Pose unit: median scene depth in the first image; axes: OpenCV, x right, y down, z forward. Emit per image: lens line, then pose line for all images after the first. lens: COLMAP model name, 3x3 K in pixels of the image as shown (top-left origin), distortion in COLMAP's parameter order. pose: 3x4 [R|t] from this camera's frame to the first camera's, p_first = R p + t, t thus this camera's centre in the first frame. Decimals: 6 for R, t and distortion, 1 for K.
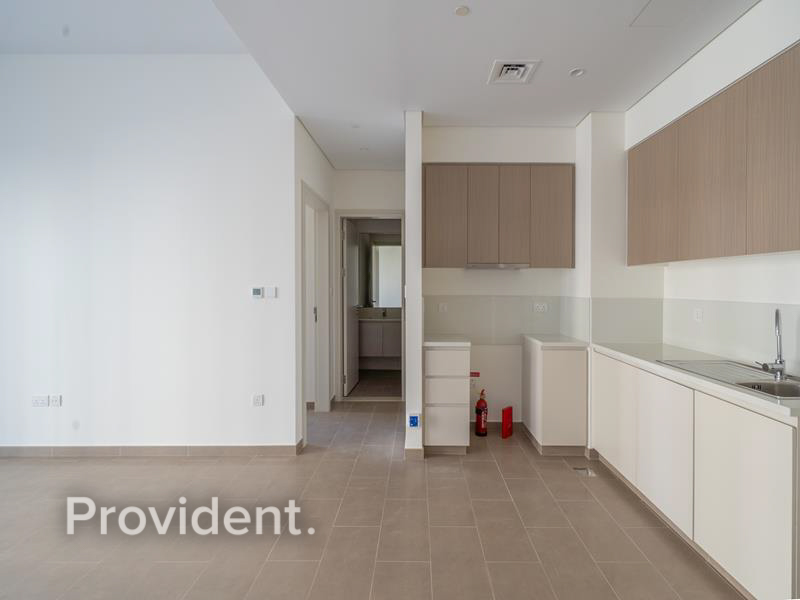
lens RADIAL K [[377.8, 0, 425.1], [0, 377.8, 287.3], [0, 0, 1]] dist [0.000136, 0.000009]
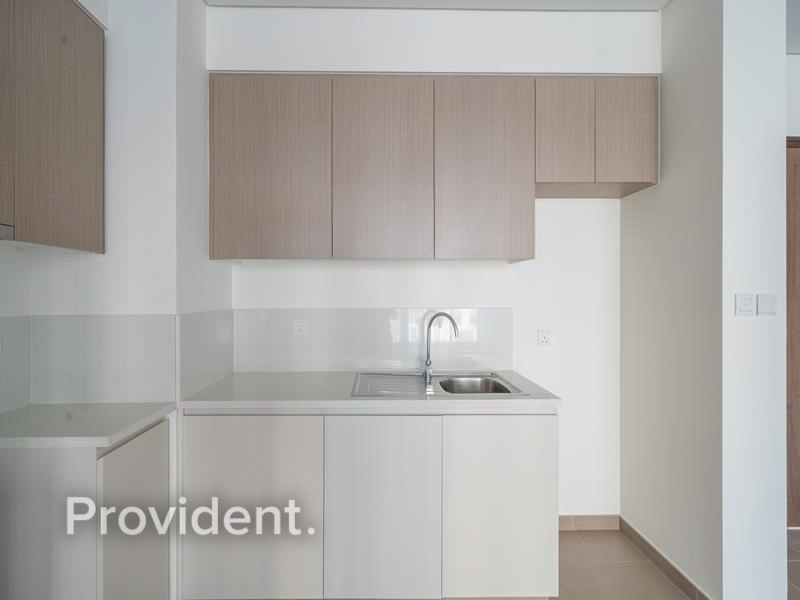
lens RADIAL K [[375.7, 0, 383.5], [0, 375.7, 290.8], [0, 0, 1]] dist [0.001928, 0.000152]
pose [[0.004819, 0.001820, 0.999987, -0.074890], [0.005016, 0.999986, -0.001844, -0.002409], [-0.999976, 0.005025, 0.004810, 0.711186]]
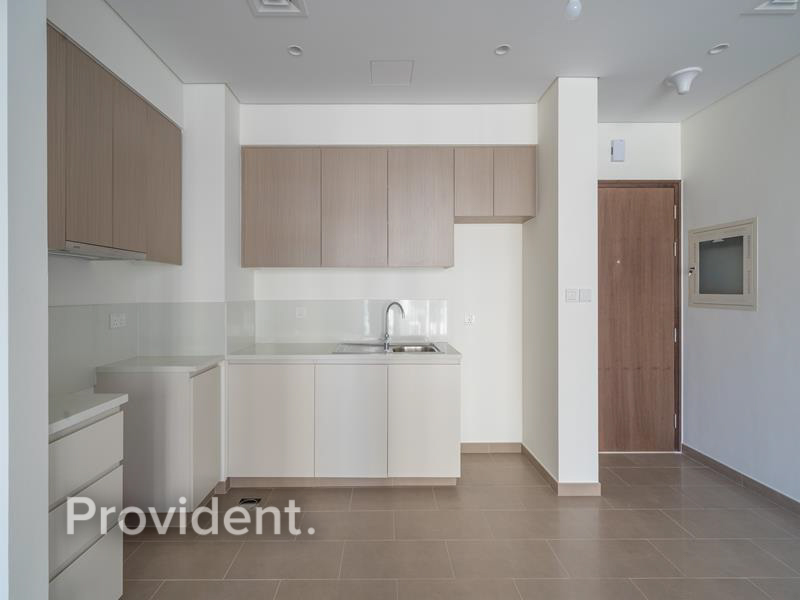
lens RADIAL K [[375.7, 0, 383.5], [0, 375.7, 290.8], [0, 0, 1]] dist [0.001928, 0.000152]
pose [[0.014522, -0.001744, 0.999893, -0.398375], [0.006785, 0.999976, 0.001645, 0.003241], [-0.999872, 0.006761, 0.014534, 0.628653]]
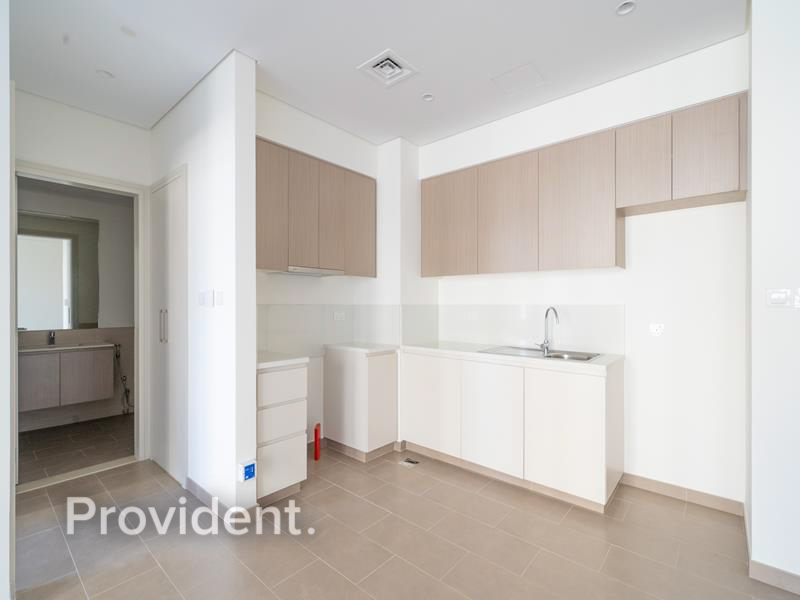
lens RADIAL K [[368.7, 0, 400.0], [0, 368.7, 300.0], [0, 0, 1]] dist [0.001262, 0.000285]
pose [[0.664615, 0.002642, 0.747182, -0.366872], [0.004986, 0.999956, -0.007971, 0.022697], [-0.747170, 0.009023, 0.664572, 0.283139]]
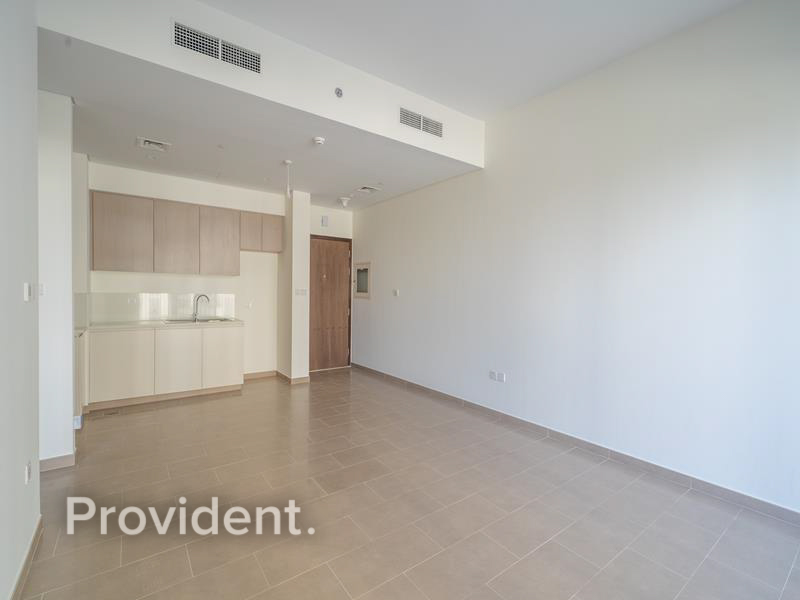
lens RADIAL K [[368.7, 0, 400.0], [0, 368.7, 300.0], [0, 0, 1]] dist [0.001262, 0.000285]
pose [[-0.584272, -0.029262, 0.811030, -1.279608], [-0.012795, 0.999558, 0.026846, 0.002699], [-0.811457, 0.005308, -0.584388, 0.861811]]
